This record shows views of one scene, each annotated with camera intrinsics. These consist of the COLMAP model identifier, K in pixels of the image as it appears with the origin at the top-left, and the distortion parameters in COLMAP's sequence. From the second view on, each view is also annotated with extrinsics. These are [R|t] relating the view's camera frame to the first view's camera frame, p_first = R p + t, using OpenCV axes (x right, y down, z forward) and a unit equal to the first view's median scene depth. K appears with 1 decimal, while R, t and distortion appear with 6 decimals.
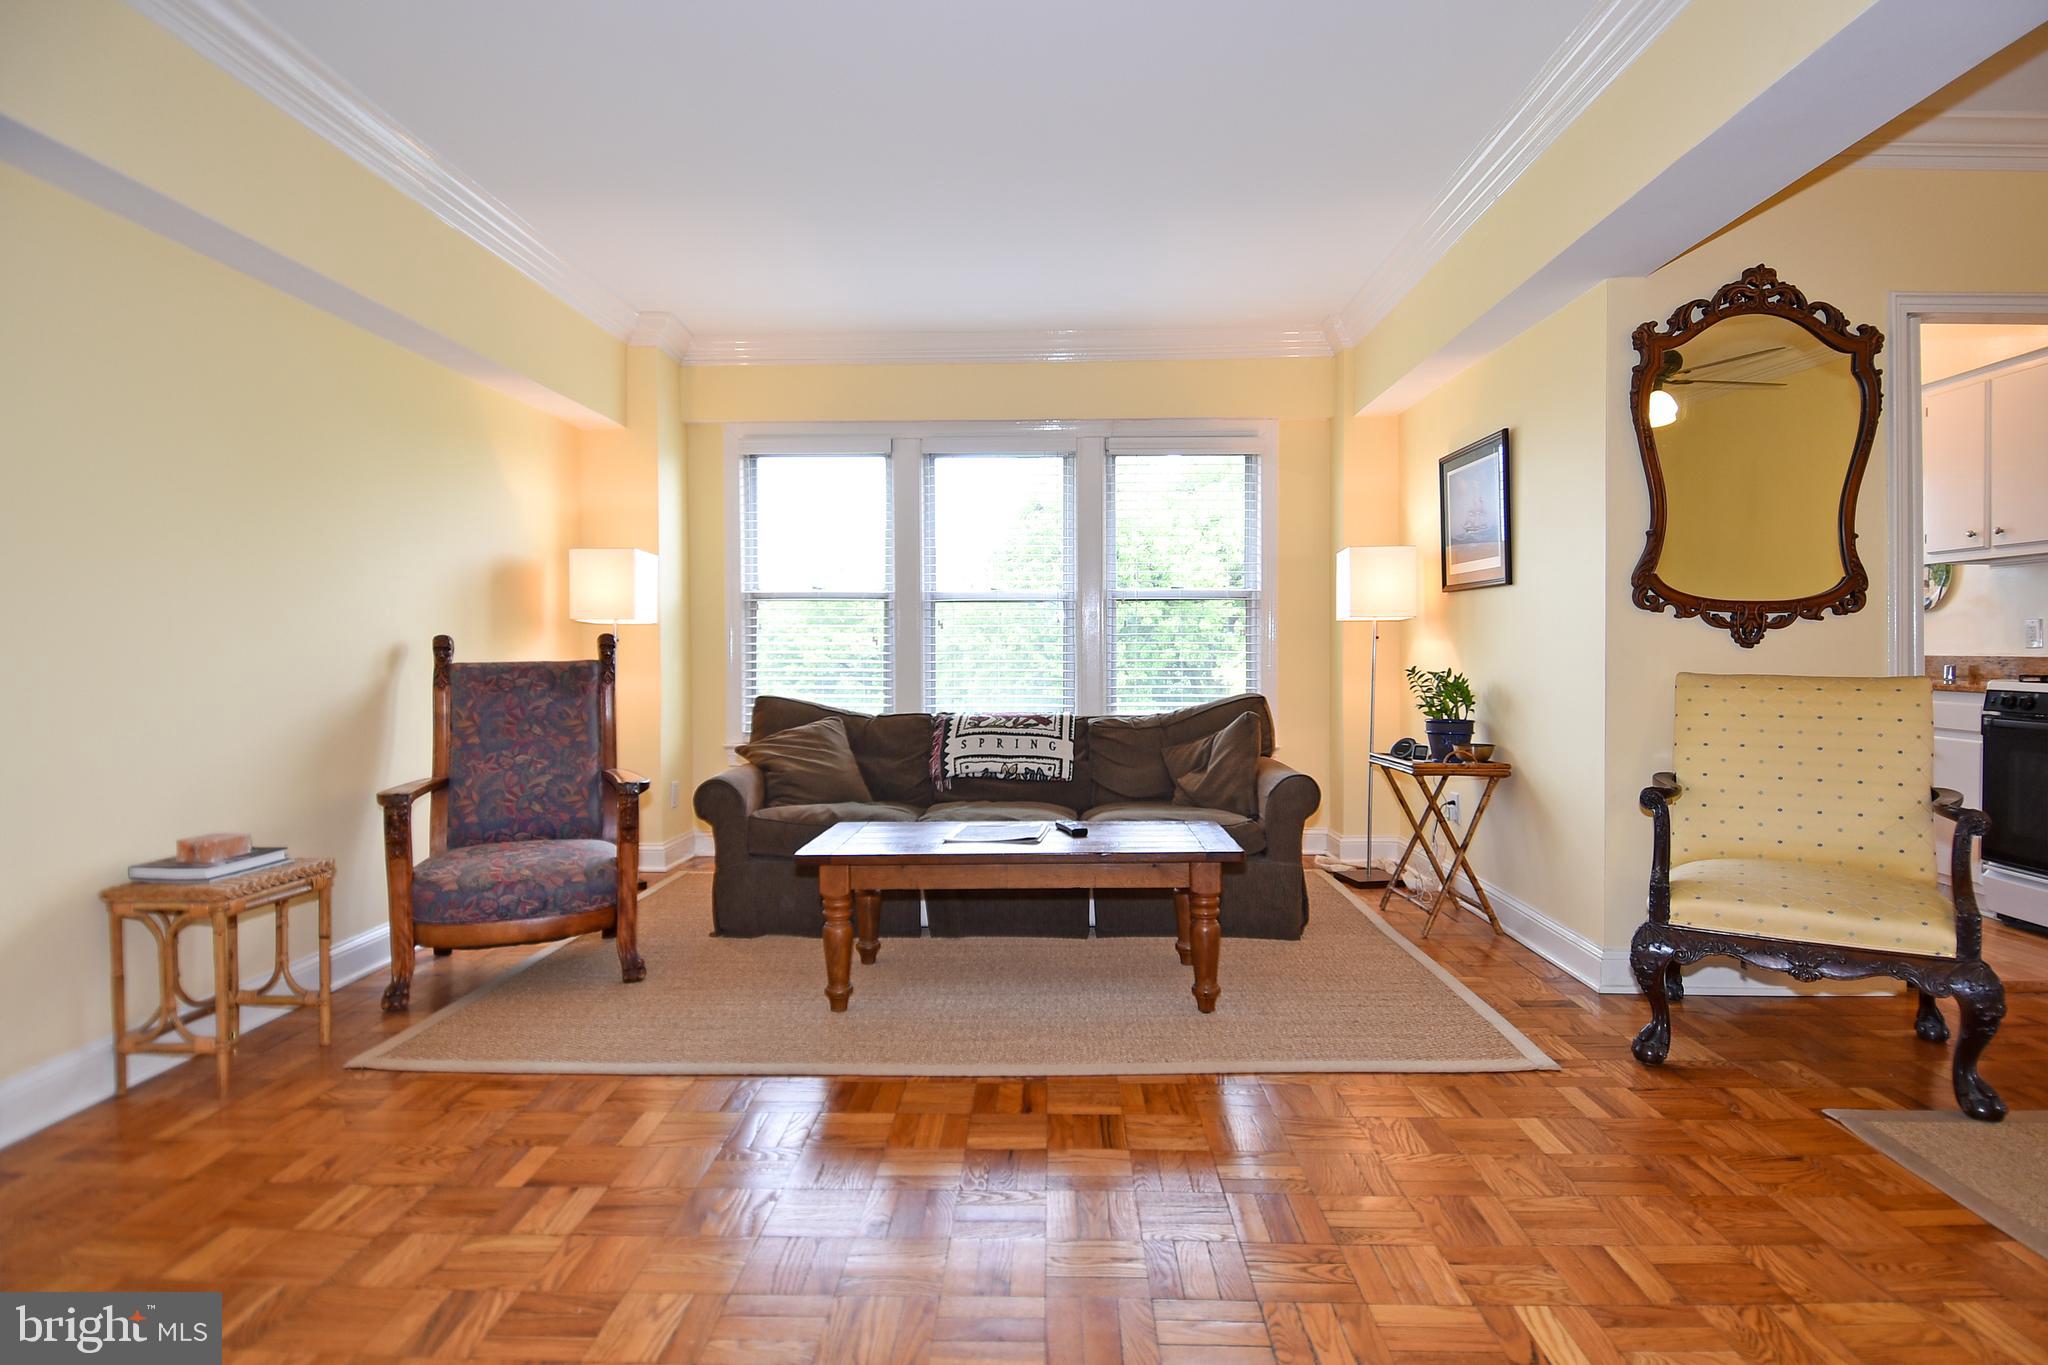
lens RADIAL K [[1088.0, 0, 1030.3], [0, 1088.0, 660.4], [0, 0, 1]] dist [0.031108, -0.031851]
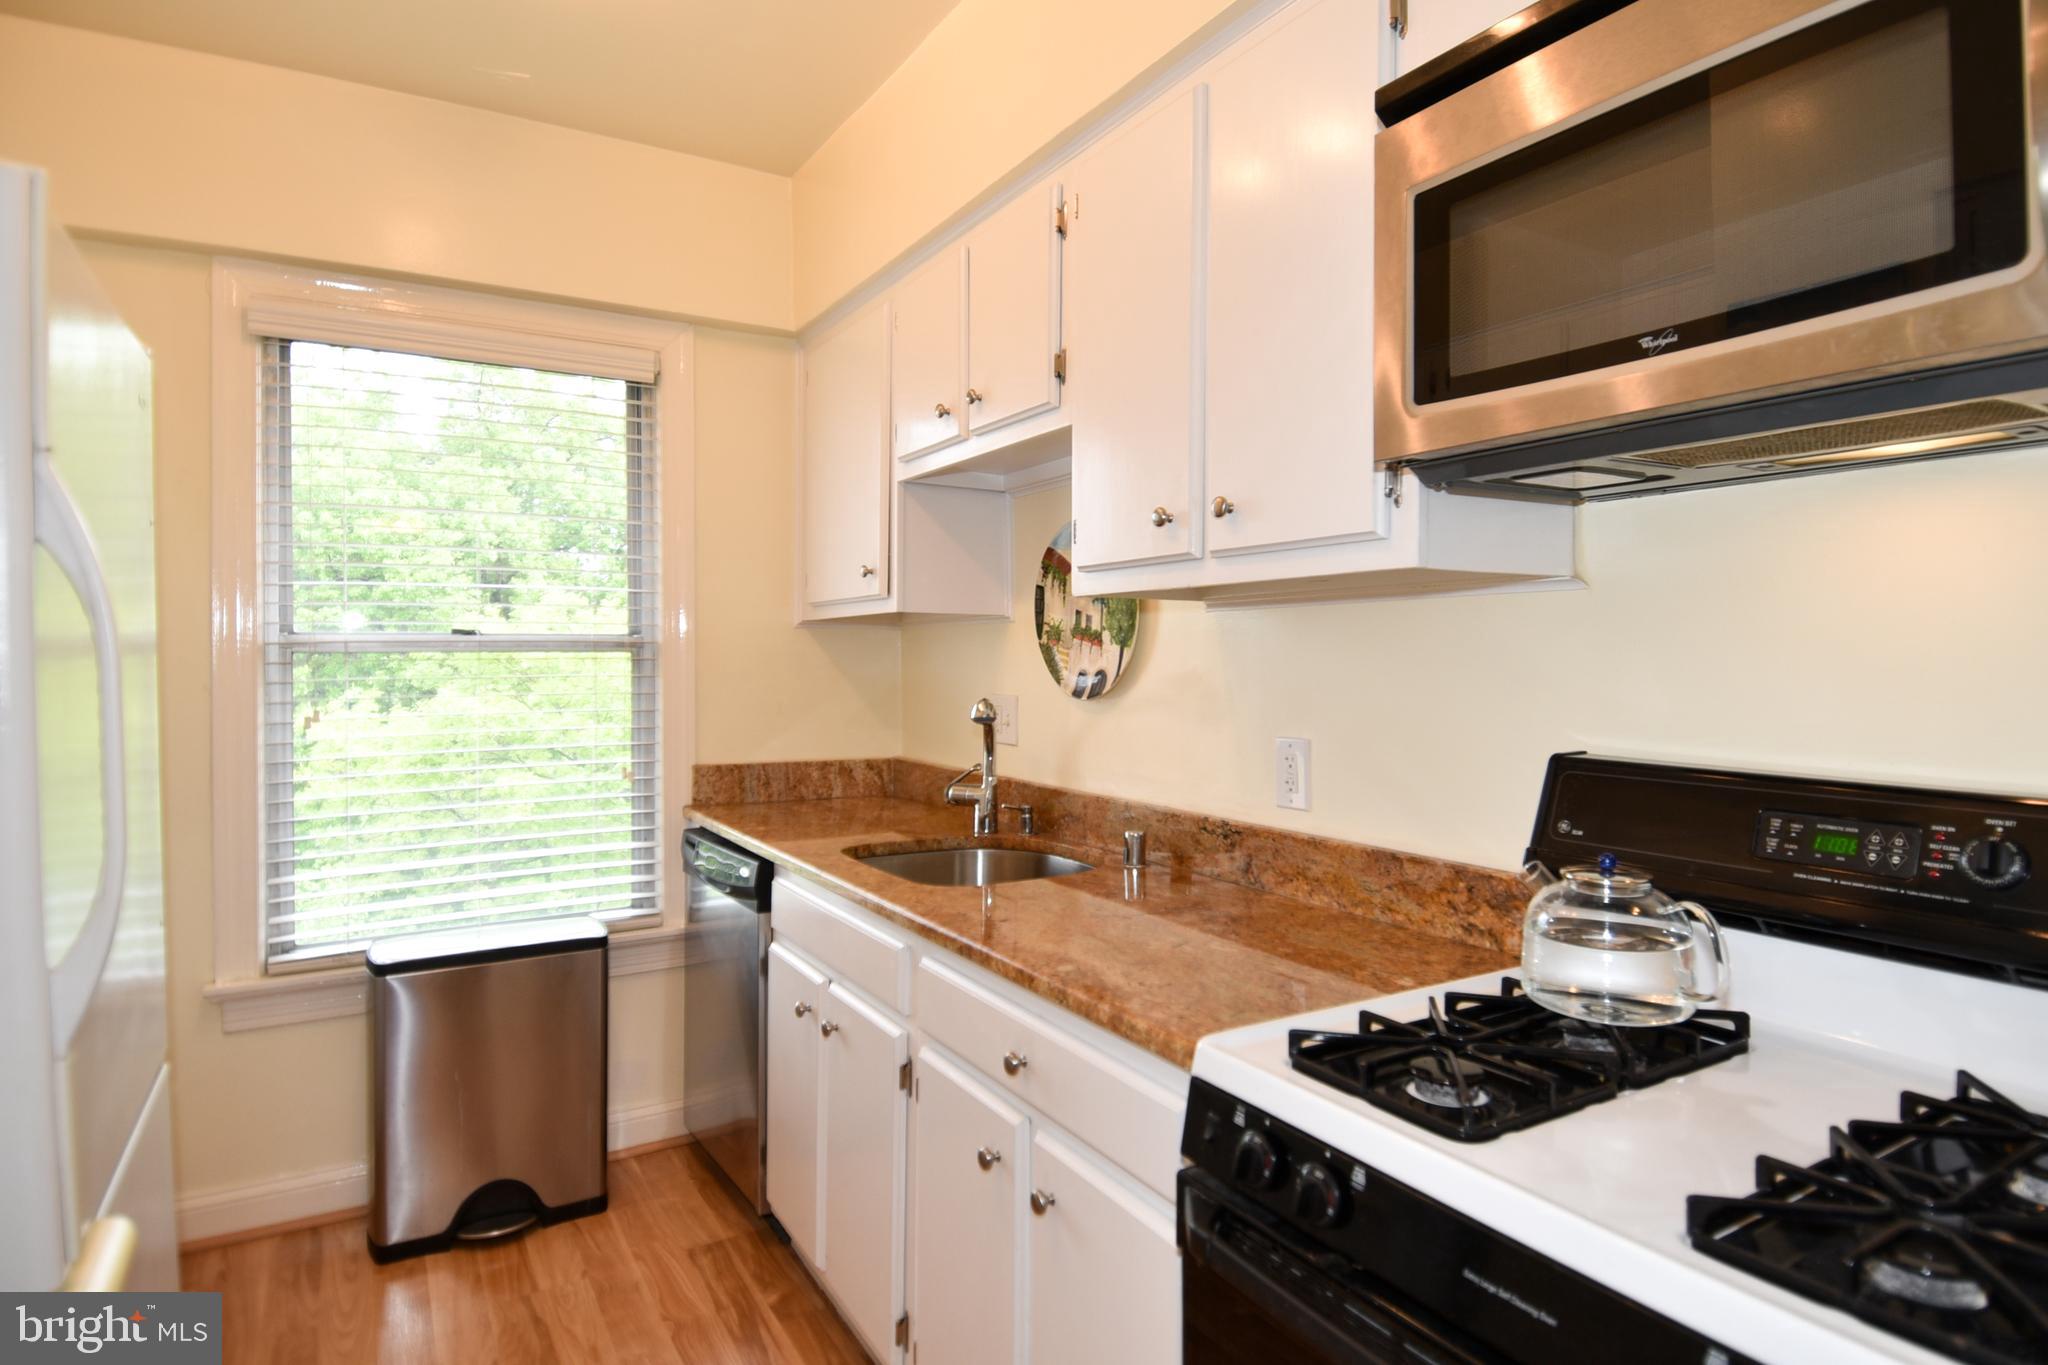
lens RADIAL K [[1088.0, 0, 1019.5], [0, 1088.0, 665.1], [0, 0, 1]] dist [0.031108, -0.031851]
pose [[0.851818, -0.006862, 0.523792, 0.818585], [0.006948, 0.999974, 0.001802, -0.089568], [-0.523791, 0.002104, 0.851844, 0.933102]]
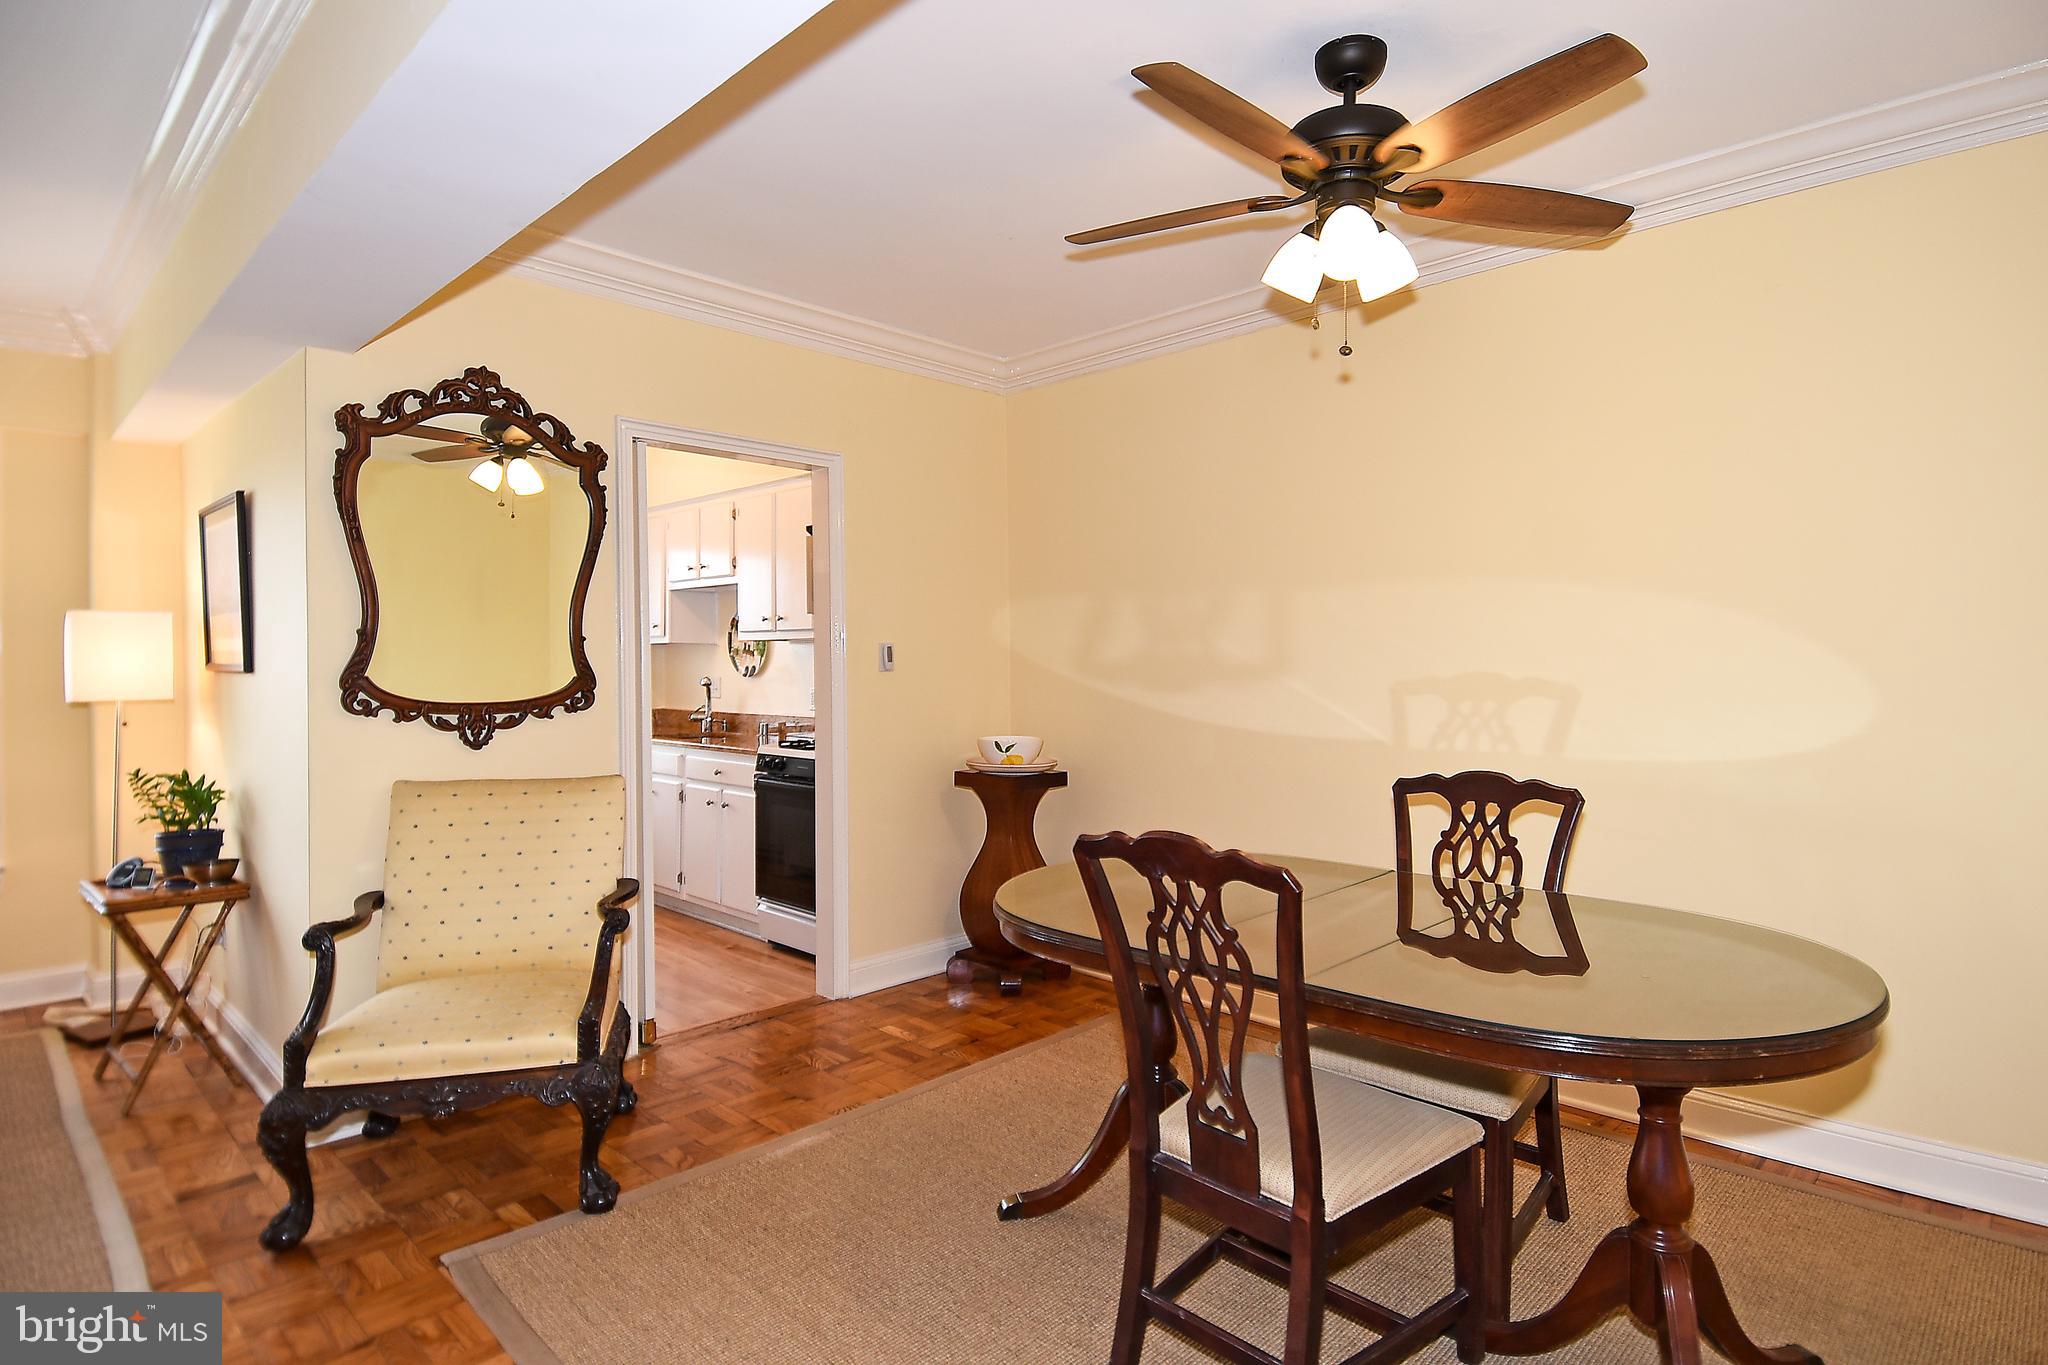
lens RADIAL K [[1088.0, 0, 1038.4], [0, 1088.0, 659.2], [0, 0, 1]] dist [0.031108, -0.031851]
pose [[0.682267, 0.000216, 0.731103, 0.250676], [0.014664, 0.999795, -0.013980, -0.064452], [-0.730956, 0.020259, 0.682124, -0.039905]]
